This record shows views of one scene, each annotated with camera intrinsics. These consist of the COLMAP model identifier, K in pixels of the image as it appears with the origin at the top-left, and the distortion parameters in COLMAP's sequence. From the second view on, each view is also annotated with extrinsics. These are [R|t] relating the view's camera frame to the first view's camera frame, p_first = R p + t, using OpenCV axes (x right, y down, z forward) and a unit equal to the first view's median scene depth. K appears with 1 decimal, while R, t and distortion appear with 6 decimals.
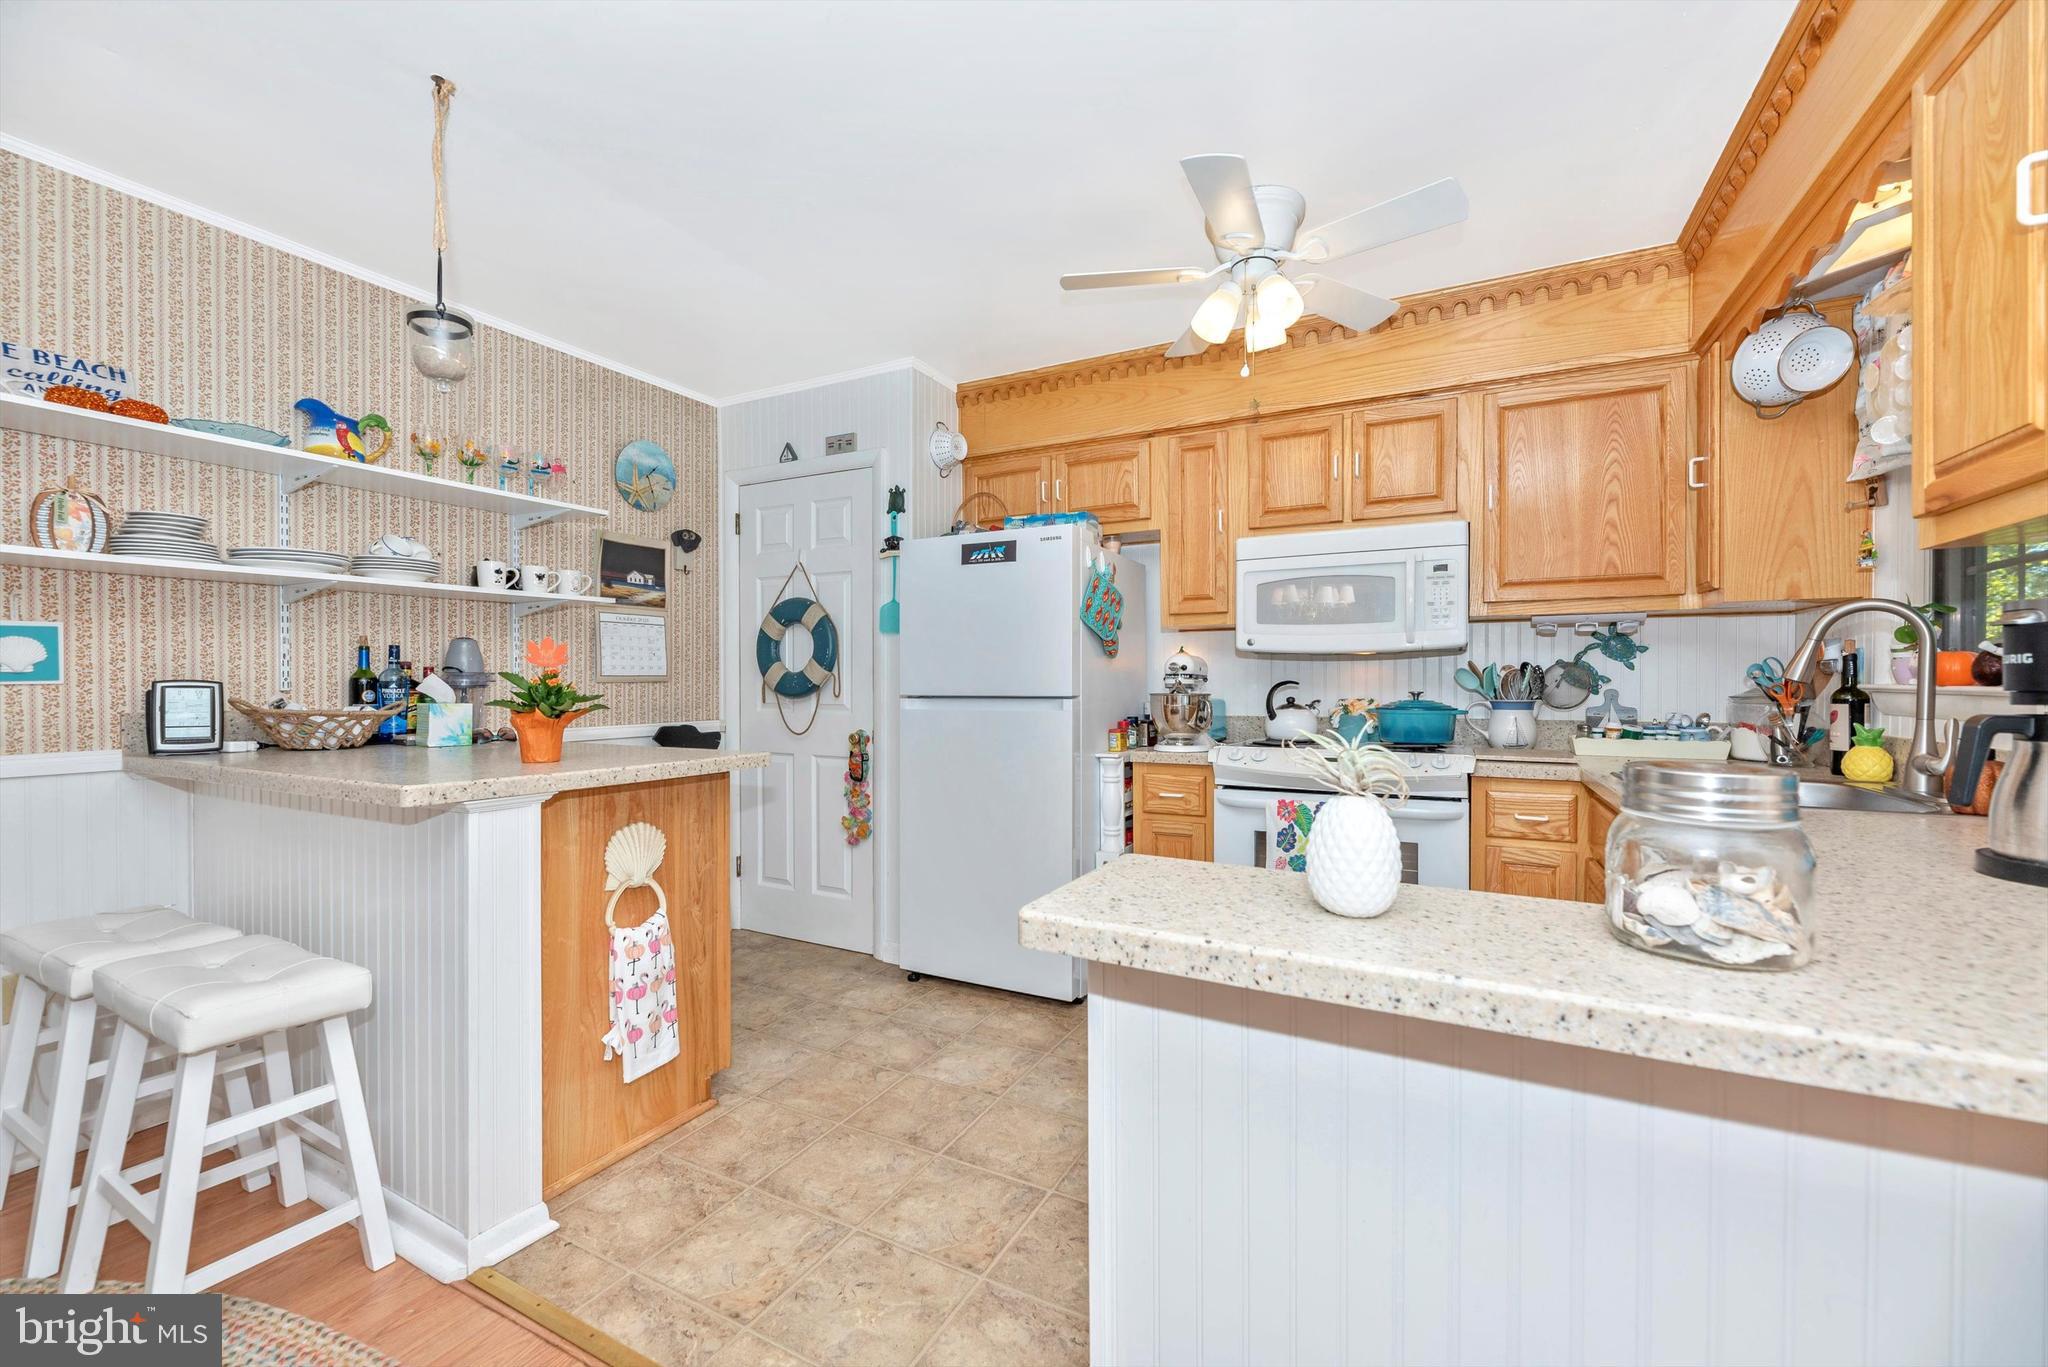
lens RADIAL K [[887.4, 0, 928.5], [0, 887.4, 685.4], [0, 0, 1]] dist [-0.000758, -0.000101]
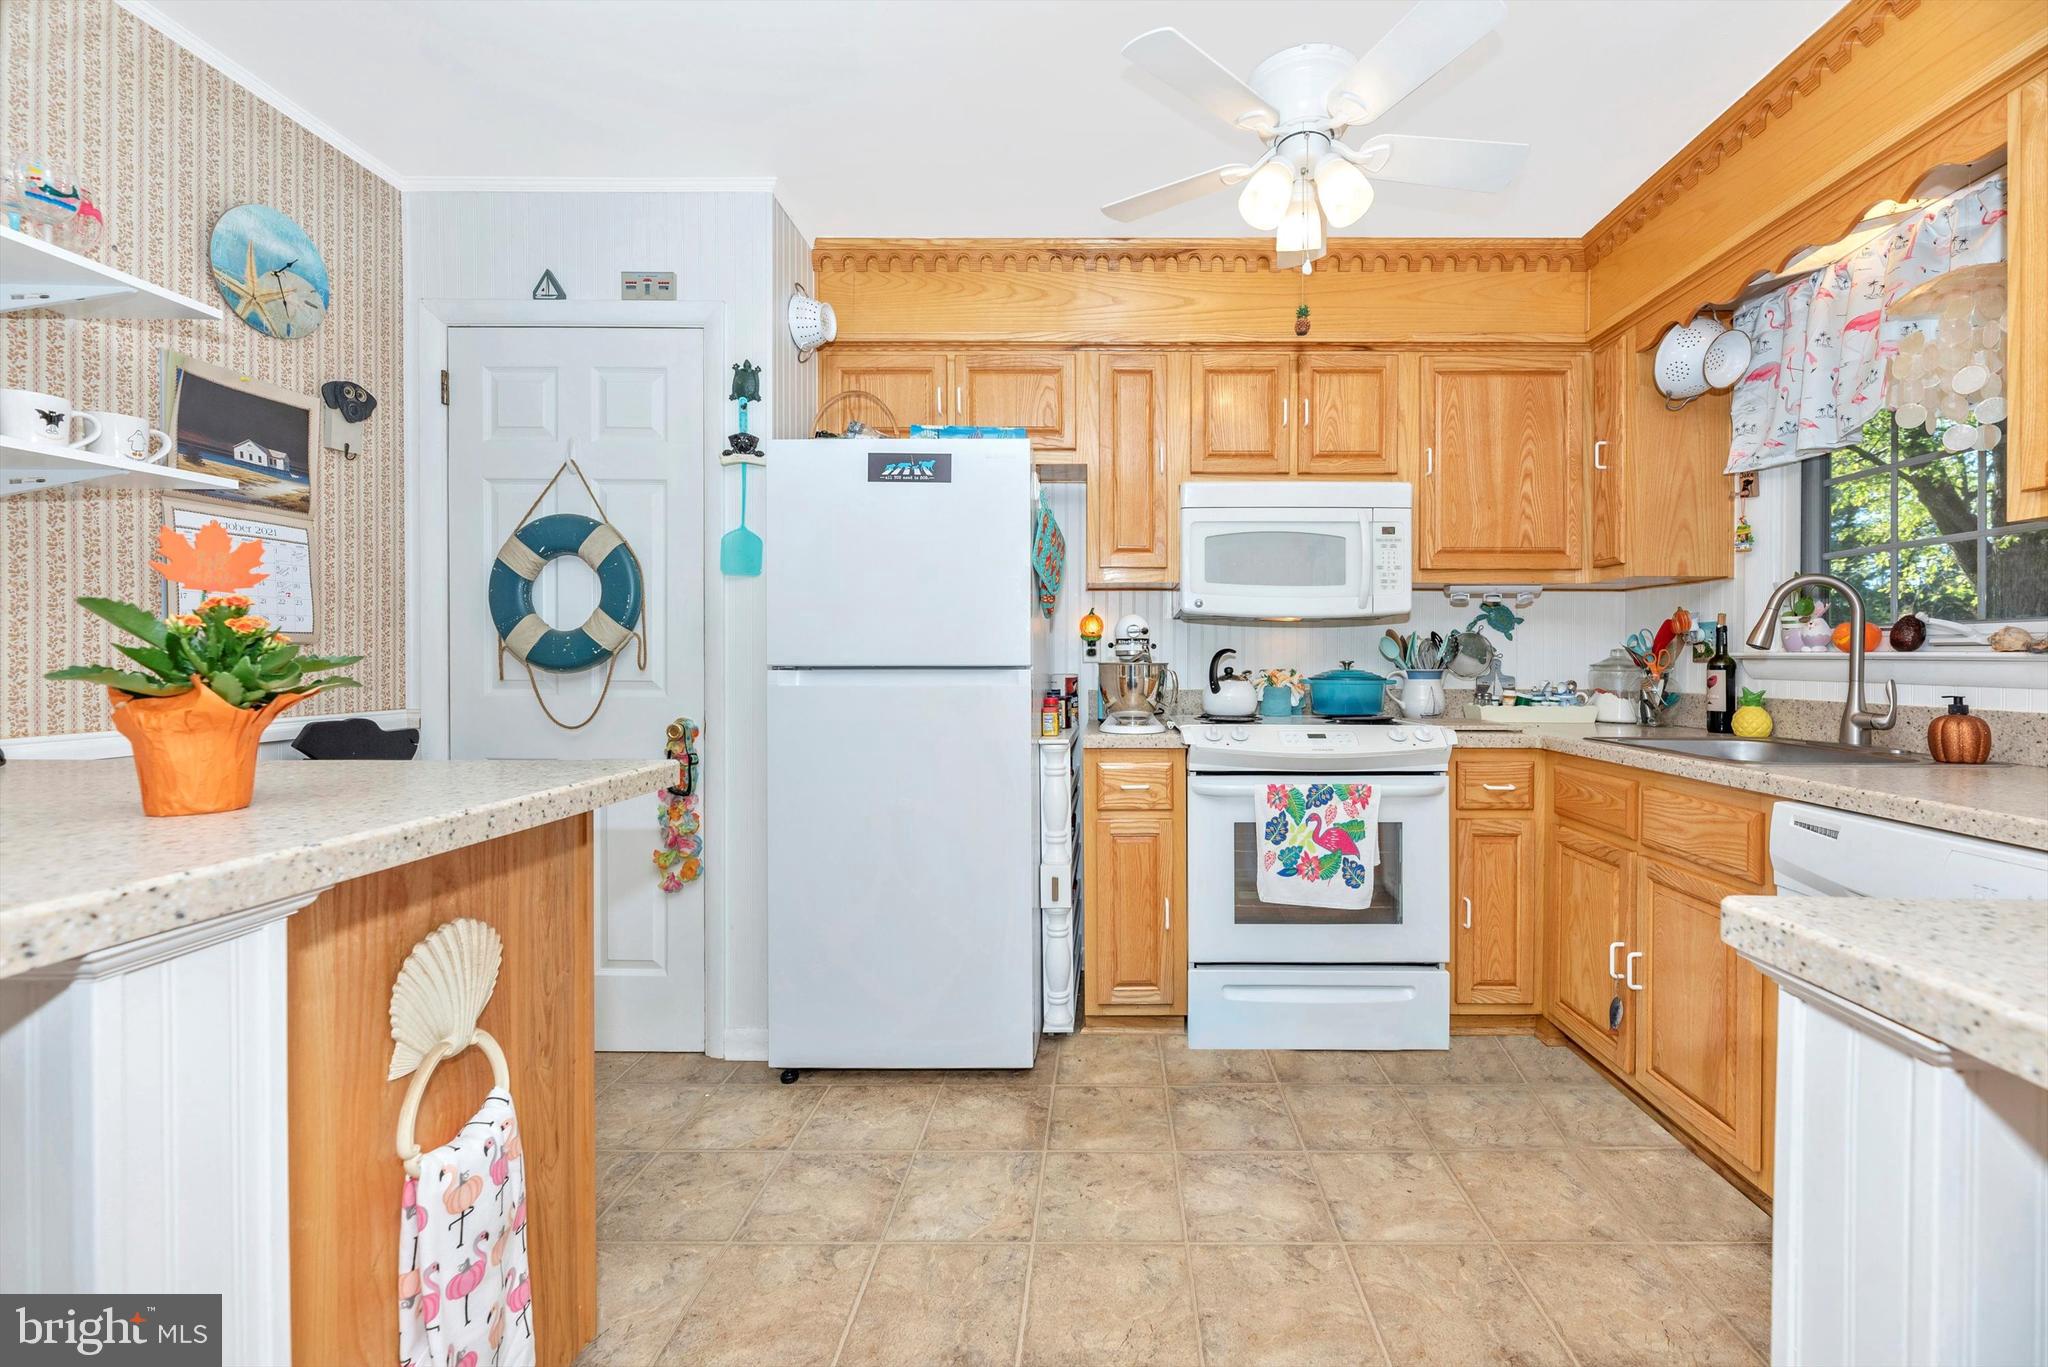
lens RADIAL K [[947.7, 0, 1079.2], [0, 947.7, 659.4], [0, 0, 1]] dist [-0.002593, -0.000951]
pose [[0.863609, 0.002785, 0.504155, -0.205154], [-0.000573, 0.999990, -0.004542, 0.010086], [-0.504162, 0.003633, 0.863601, 0.267792]]
